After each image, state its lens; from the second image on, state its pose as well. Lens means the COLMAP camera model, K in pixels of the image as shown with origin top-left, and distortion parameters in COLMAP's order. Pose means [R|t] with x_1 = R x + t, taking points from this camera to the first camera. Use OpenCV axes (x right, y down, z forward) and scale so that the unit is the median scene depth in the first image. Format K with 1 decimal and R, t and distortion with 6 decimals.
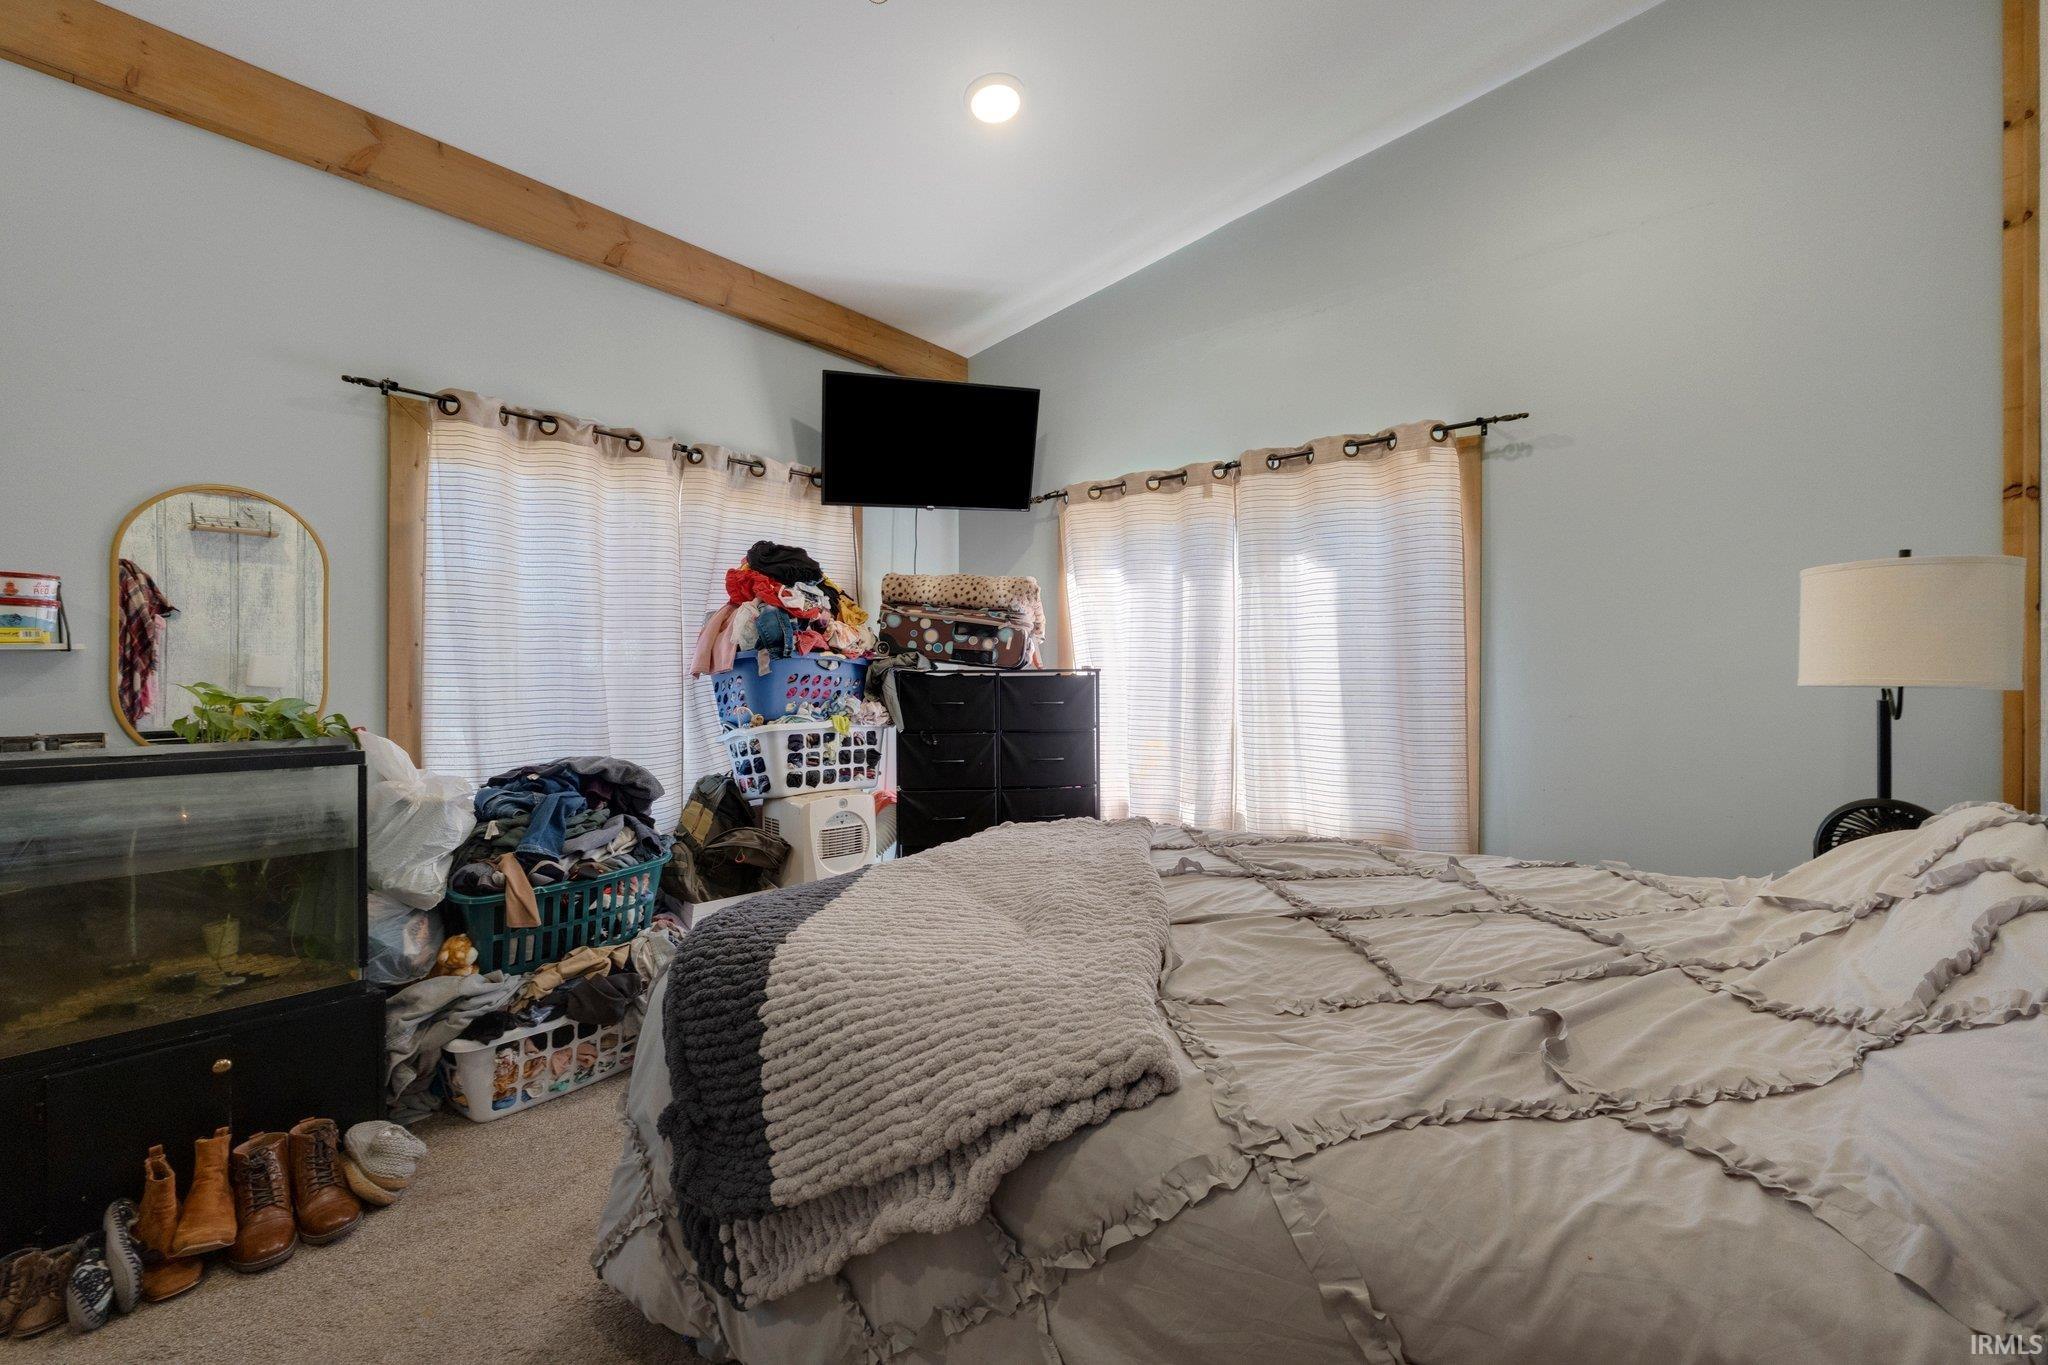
lens RADIAL K [[842.3, 0, 1019.4], [0, 842.3, 677.7], [0, 0, 1]] dist [-0.015125, 0.000027]
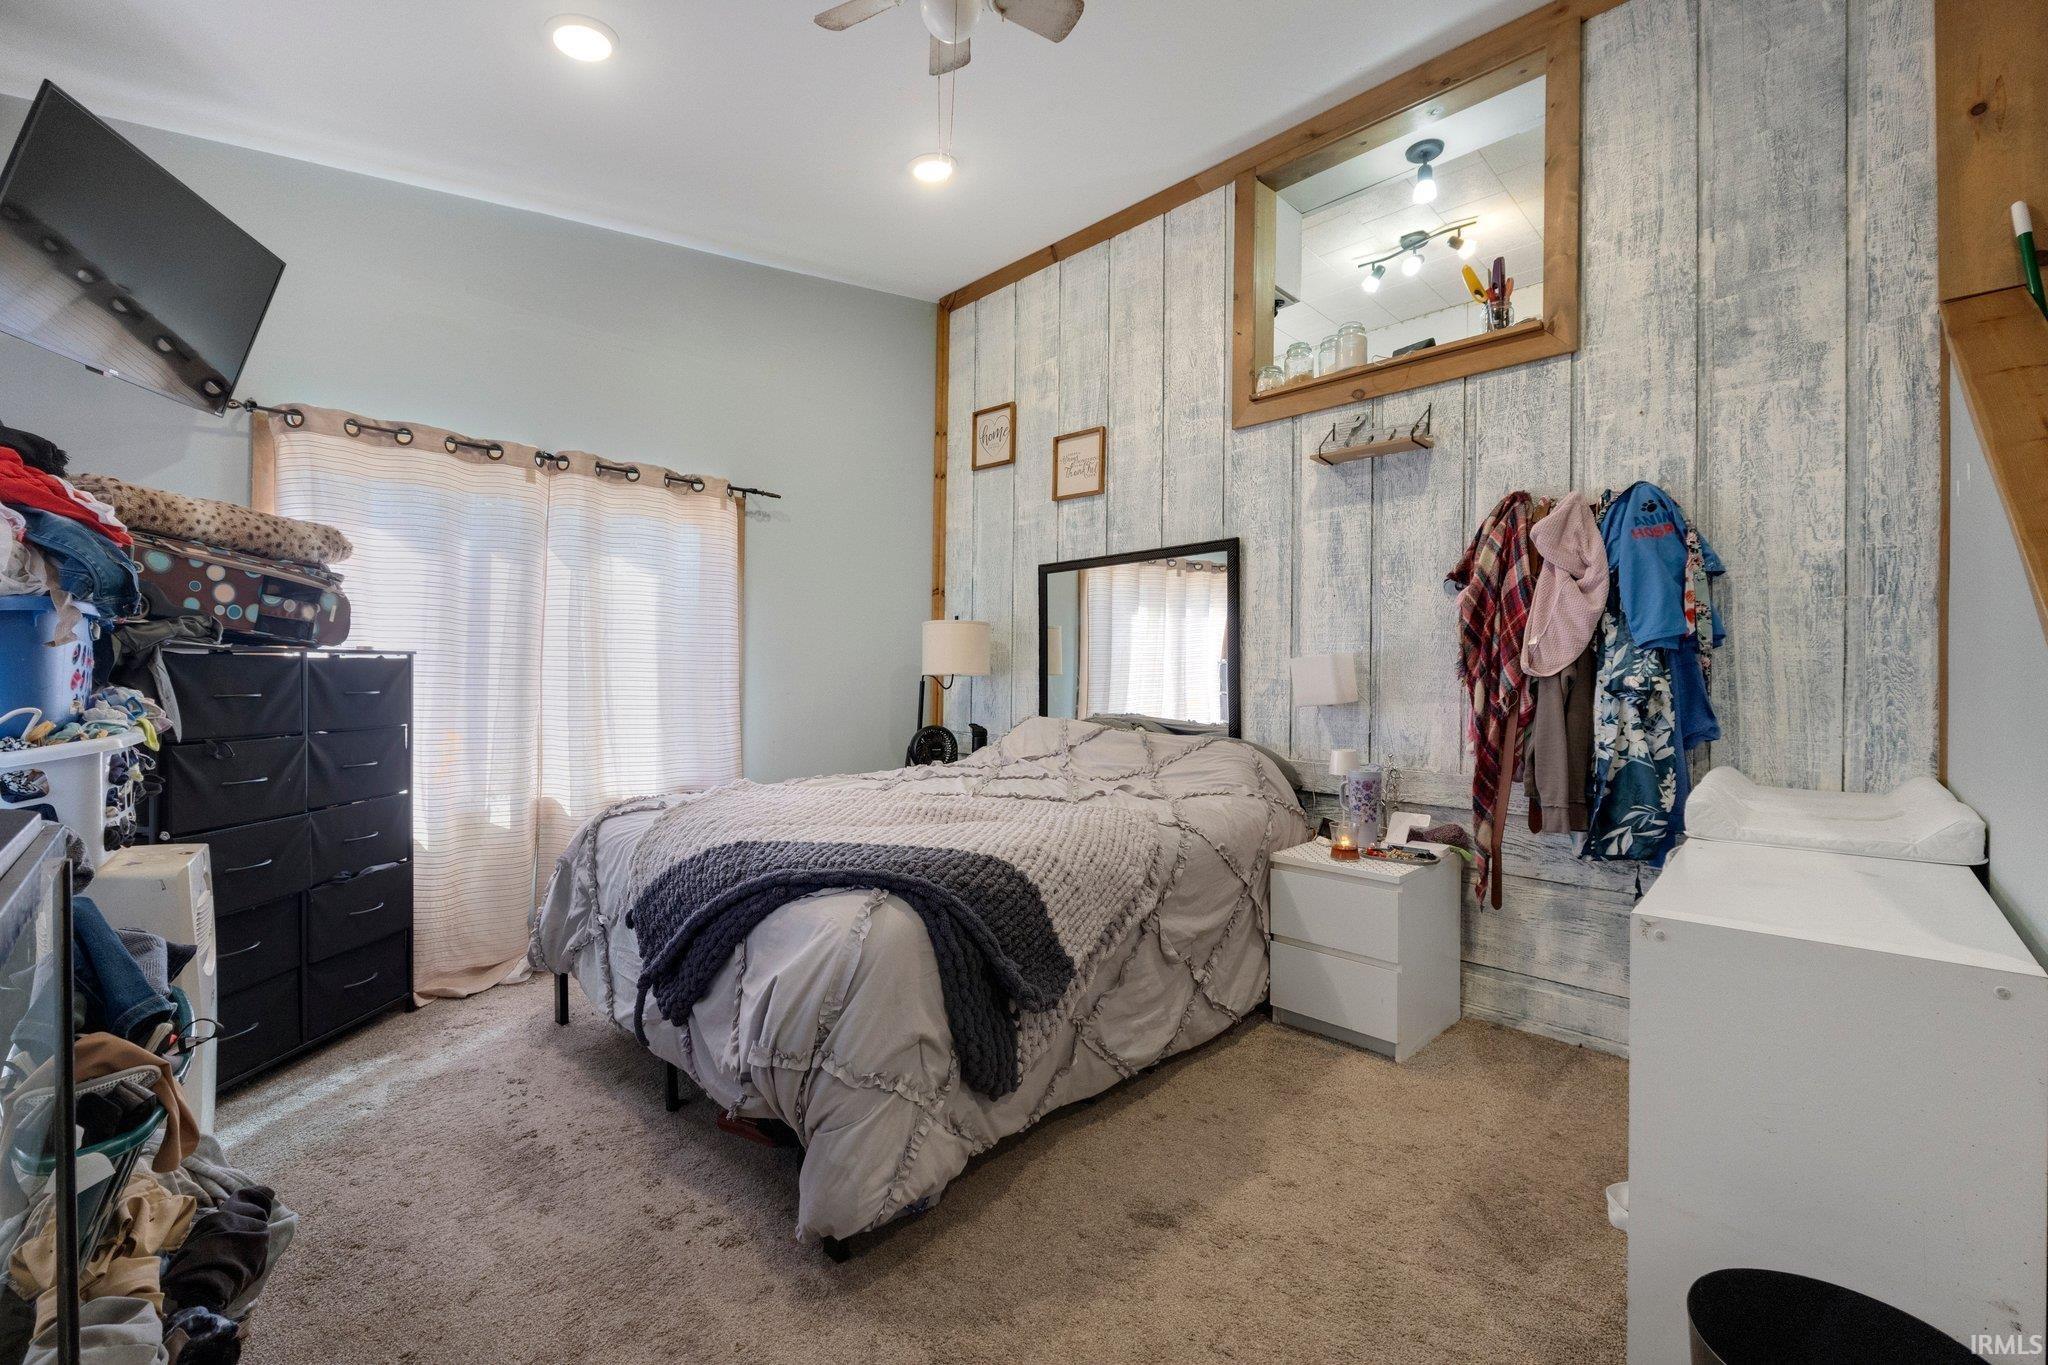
lens RADIAL K [[842.3, 0, 1019.4], [0, 842.3, 677.7], [0, 0, 1]] dist [-0.015125, 0.000027]
pose [[0.091709, 0.001540, 0.995785, -0.690412], [-0.010546, 0.999944, -0.000575, 0.009876], [-0.995730, -0.010448, 0.091720, 0.328205]]
